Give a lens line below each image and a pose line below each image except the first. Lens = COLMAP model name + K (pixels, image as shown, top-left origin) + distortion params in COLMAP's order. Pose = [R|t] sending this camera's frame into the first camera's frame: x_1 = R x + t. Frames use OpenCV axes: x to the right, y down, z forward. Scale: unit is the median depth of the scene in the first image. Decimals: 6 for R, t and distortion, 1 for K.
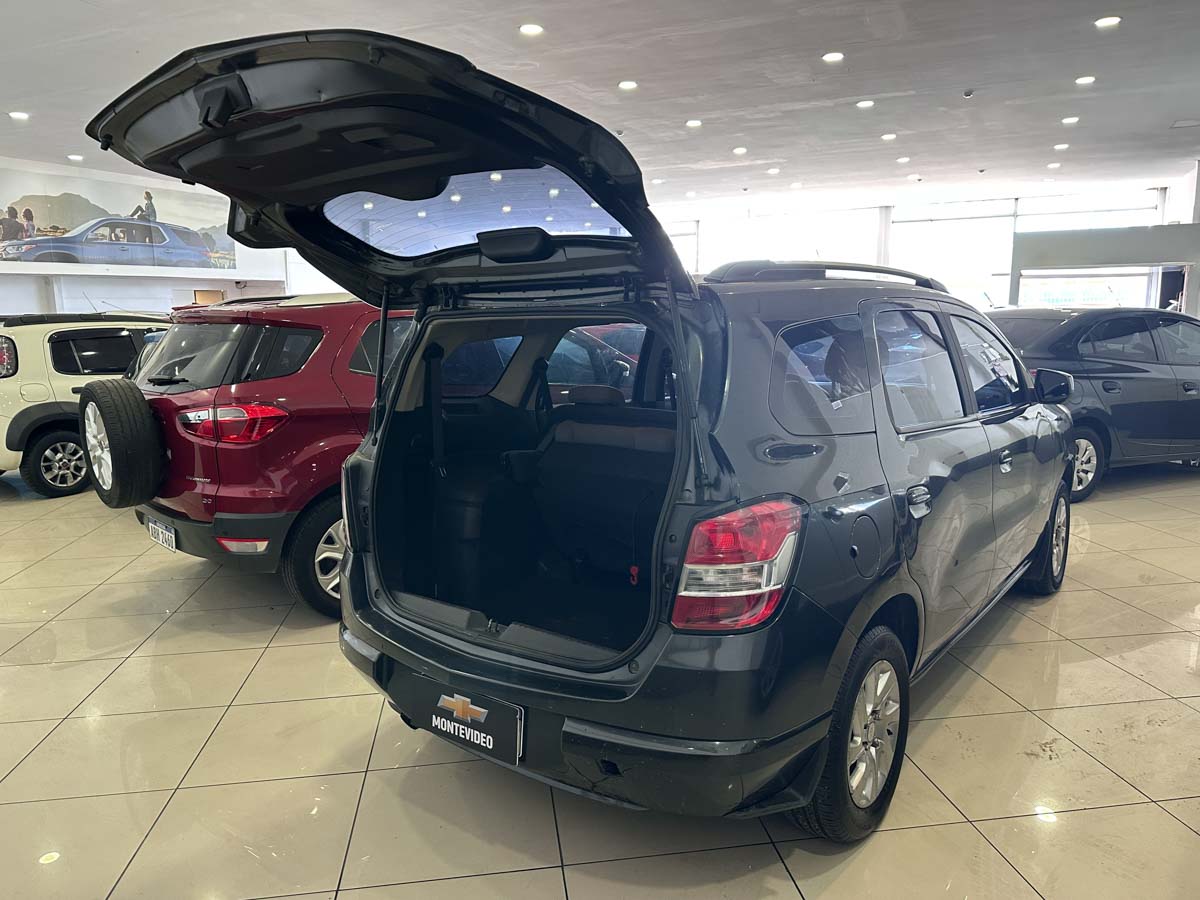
lens RADIAL K [[827.2, 0, 600.0], [0, 827.2, 450.0], [0, 0, 1]] dist [0.064803, -0.070170]
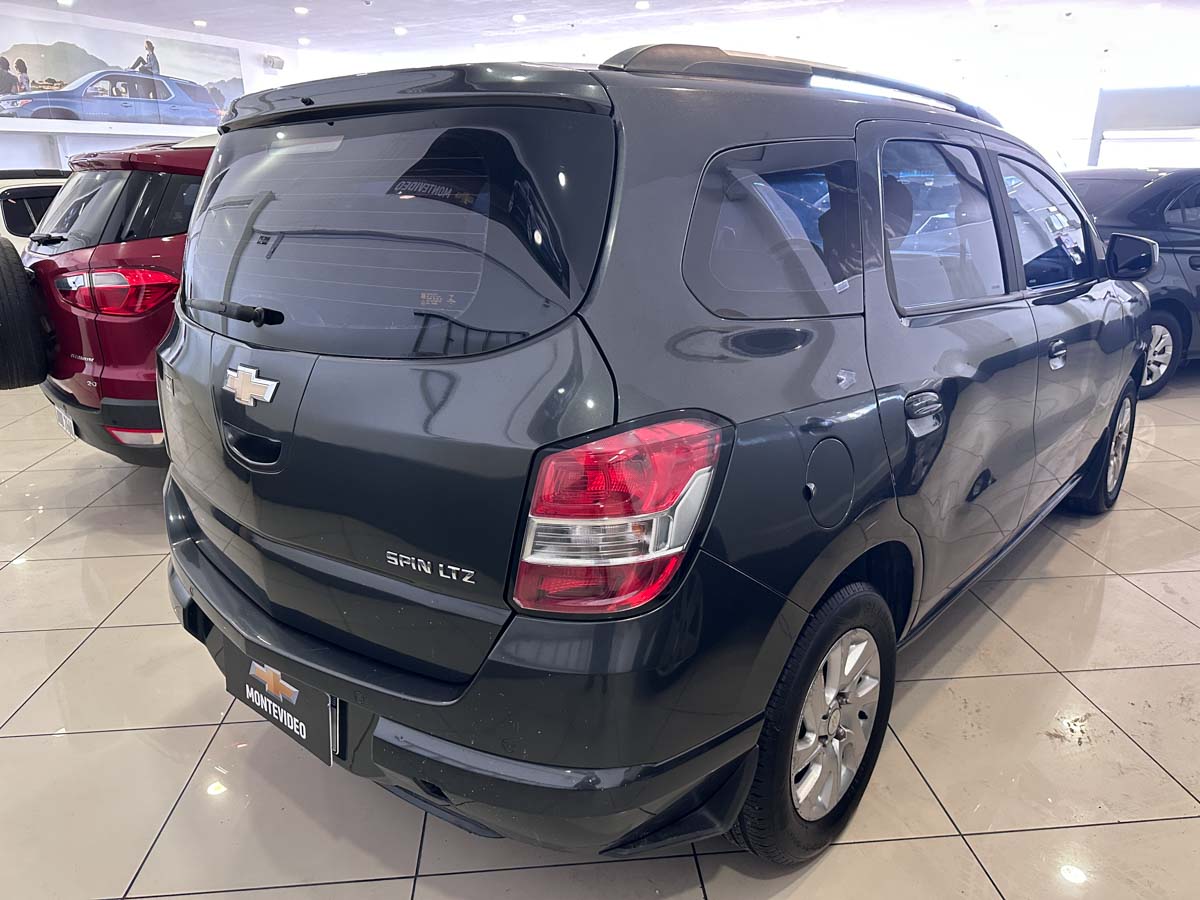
lens RADIAL K [[839.6, 0, 594.3], [0, 839.6, 441.6], [0, 0, 1]] dist [0.066748, -0.071359]
pose [[0.998444, 0.022413, -0.051062, 0.100184], [-0.015398, 0.990883, 0.133843, -0.005302], [0.053596, -0.132848, 0.989686, 0.190652]]
